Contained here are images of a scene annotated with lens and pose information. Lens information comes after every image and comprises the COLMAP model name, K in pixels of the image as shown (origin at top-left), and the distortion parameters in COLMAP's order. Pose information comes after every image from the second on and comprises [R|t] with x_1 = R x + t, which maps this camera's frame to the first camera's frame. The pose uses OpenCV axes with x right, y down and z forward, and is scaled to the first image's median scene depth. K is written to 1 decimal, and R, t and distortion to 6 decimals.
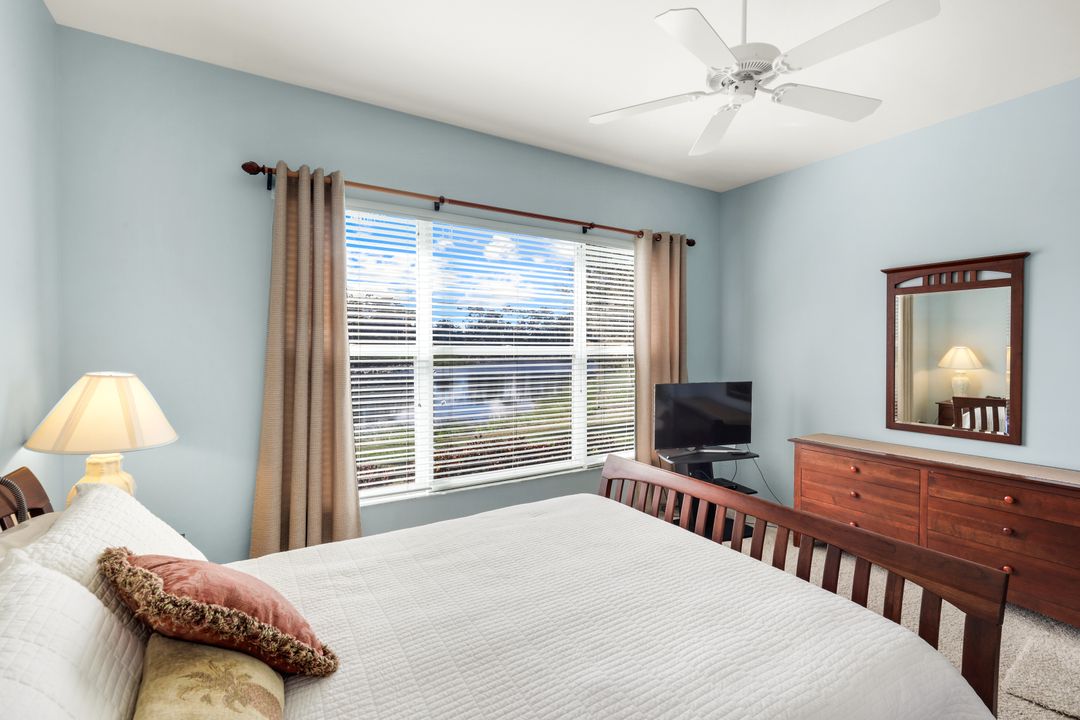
lens RADIAL K [[440.3, 0, 538.6], [0, 440.3, 343.5], [0, 0, 1]] dist [-0.000340, -0.000051]
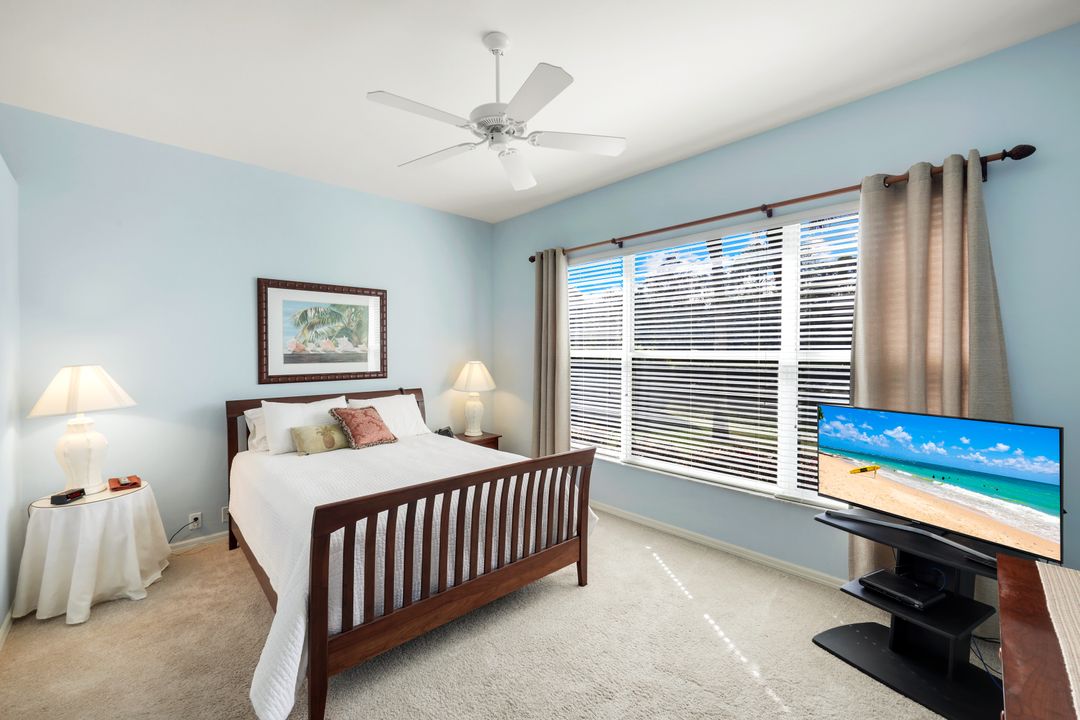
lens RADIAL K [[440.3, 0, 538.6], [0, 440.3, 343.5], [0, 0, 1]] dist [-0.000340, -0.000051]
pose [[0.221595, -0.013530, -0.975045, 0.801484], [-0.001683, 0.999897, -0.014258, 0.005630], [0.975137, 0.004801, 0.221549, 0.366378]]
